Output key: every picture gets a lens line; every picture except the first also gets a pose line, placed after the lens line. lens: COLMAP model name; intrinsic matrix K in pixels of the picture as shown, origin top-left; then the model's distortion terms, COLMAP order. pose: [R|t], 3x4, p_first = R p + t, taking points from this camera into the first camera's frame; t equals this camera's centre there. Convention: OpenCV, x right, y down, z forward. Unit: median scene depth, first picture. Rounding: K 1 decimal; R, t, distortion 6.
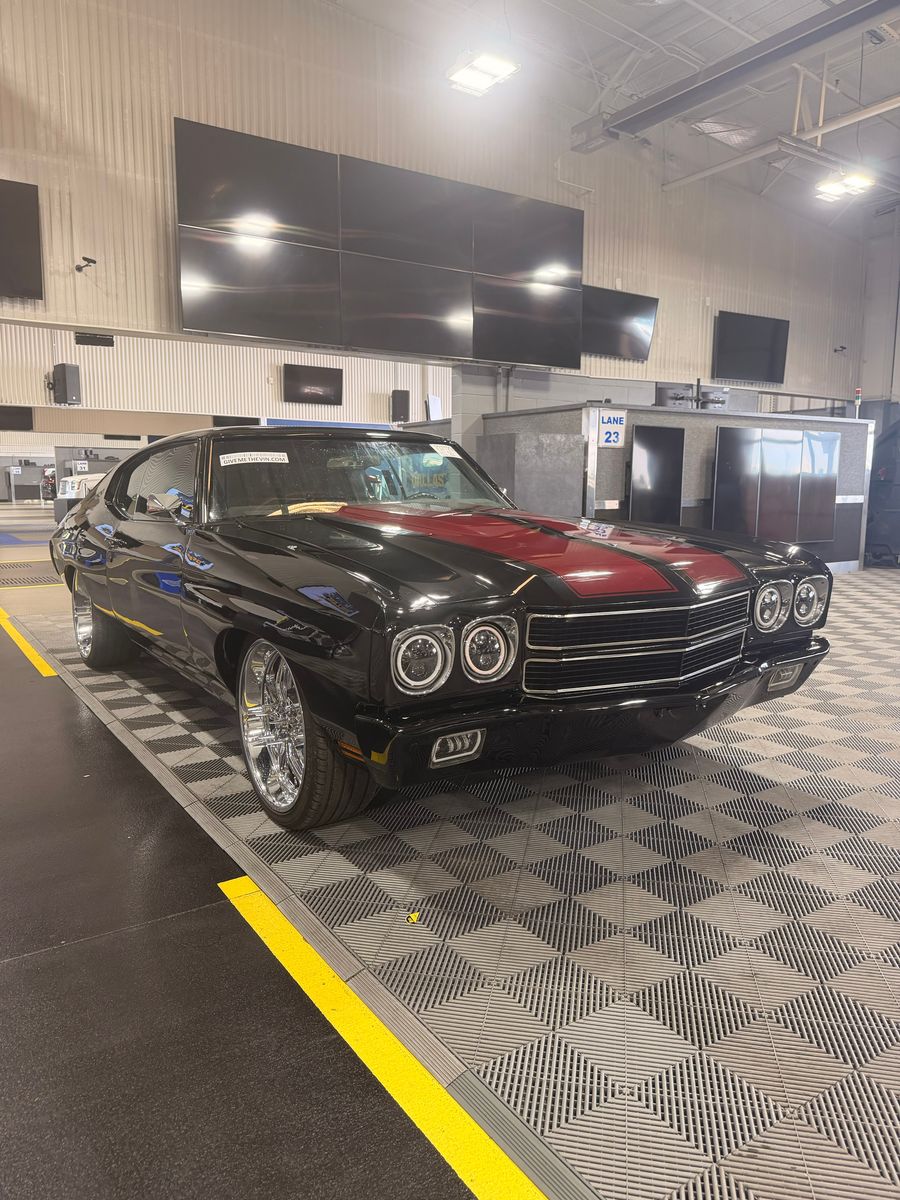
lens RADIAL K [[826.2, 0, 437.7], [0, 826.2, 603.0], [0, 0, 1]] dist [-0.005507, -0.021088]
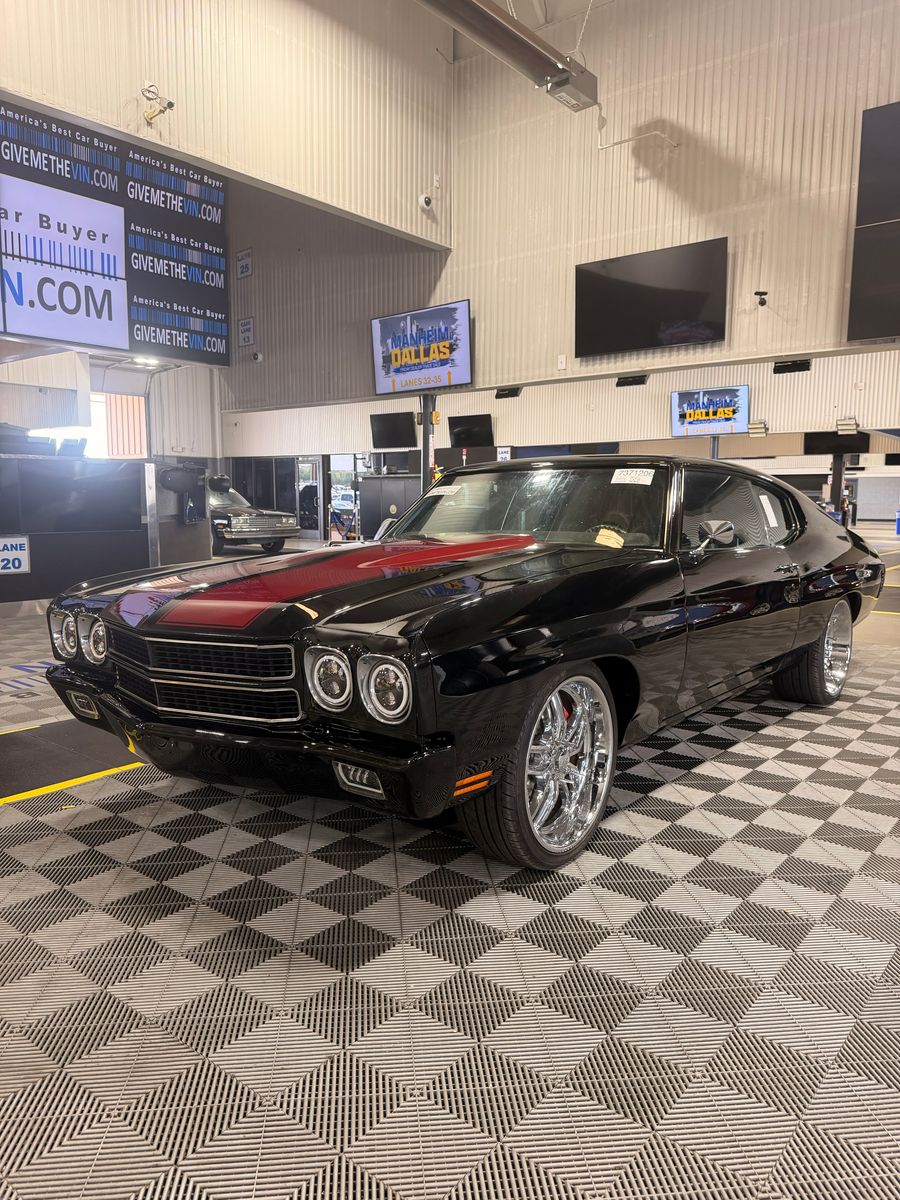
lens RADIAL K [[826.2, 0, 454.5], [0, 826.2, 606.9], [0, 0, 1]] dist [-0.005507, -0.021088]
pose [[0.324529, 0.108483, -0.939634, 0.445144], [-0.127868, 0.989314, 0.070056, -0.050323], [0.937193, 0.097414, 0.334933, 0.320753]]
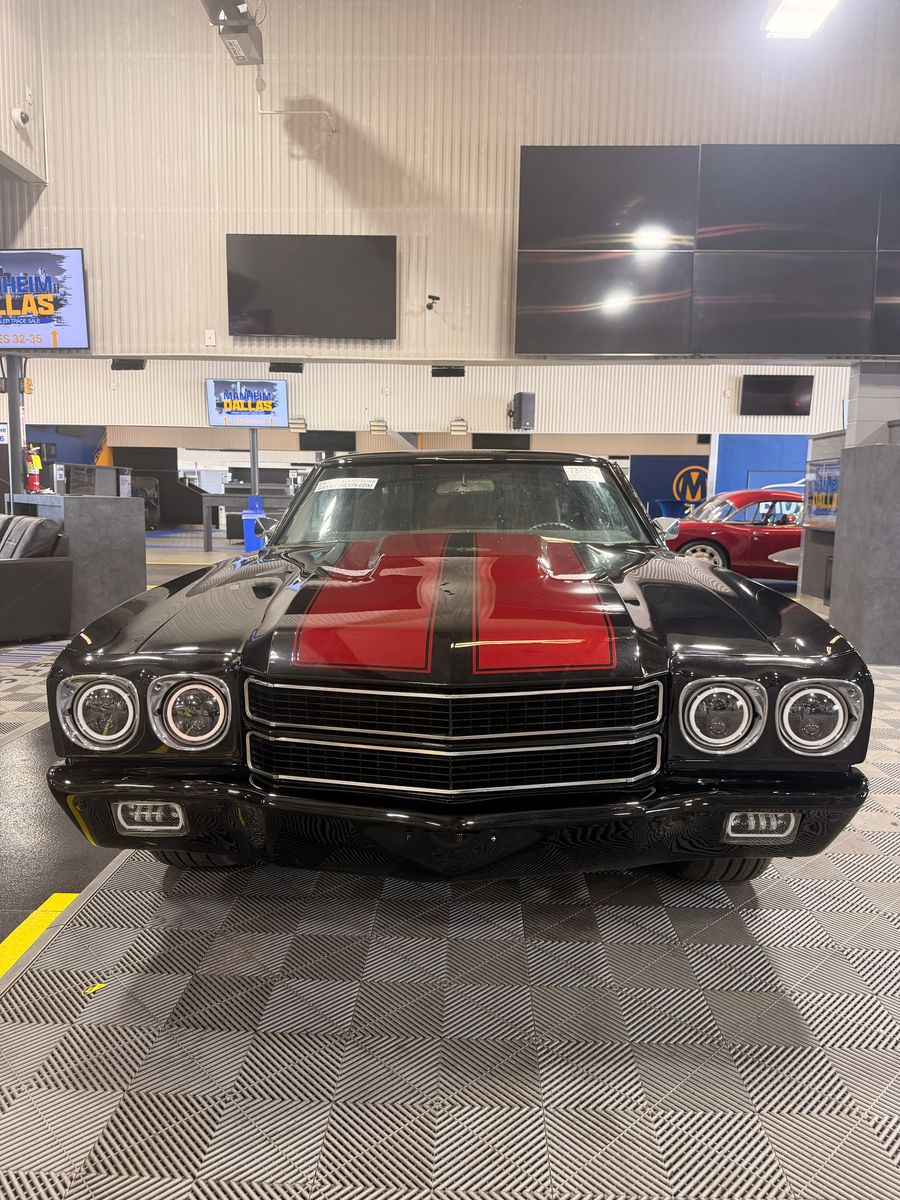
lens RADIAL K [[826.2, 0, 444.2], [0, 826.2, 605.7], [0, 0, 1]] dist [-0.005507, -0.021088]
pose [[0.819002, 0.079690, -0.568230, 0.224388], [-0.090681, 0.995840, 0.008959, -0.025500], [0.566580, 0.044190, 0.822821, 0.132010]]
